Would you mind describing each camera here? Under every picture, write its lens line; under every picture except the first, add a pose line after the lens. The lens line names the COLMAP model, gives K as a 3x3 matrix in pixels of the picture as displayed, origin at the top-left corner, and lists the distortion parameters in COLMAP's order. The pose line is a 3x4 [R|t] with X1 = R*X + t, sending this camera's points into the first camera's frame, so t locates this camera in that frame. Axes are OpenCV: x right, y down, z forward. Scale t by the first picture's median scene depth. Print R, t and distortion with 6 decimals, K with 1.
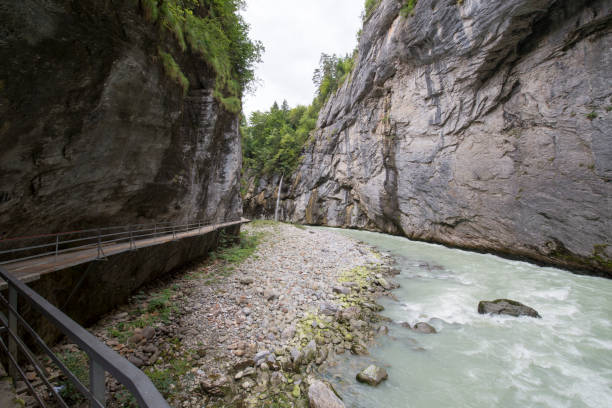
lens RADIAL K [[291.2, 0, 302.6], [0, 291.2, 201.0], [0, 0, 1]] dist [-0.005630, -0.000933]
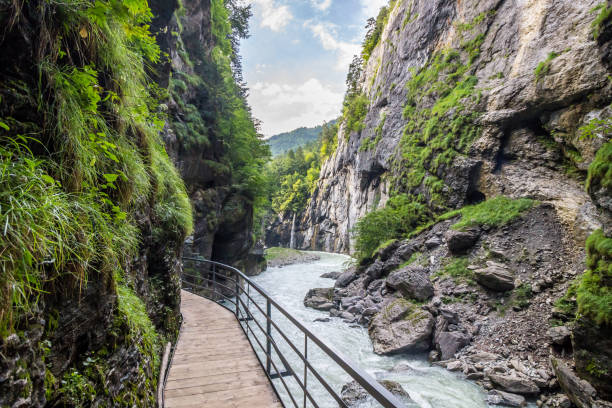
lens RADIAL K [[286.8, 0, 306.0], [0, 286.8, 204.0], [0, 0, 1]] dist [0.000324, -0.000010]
pose [[0.998175, -0.016869, -0.057984, 0.084691], [0.011946, 0.996375, -0.084222, -0.029978], [0.059194, 0.083375, 0.994759, -0.413987]]
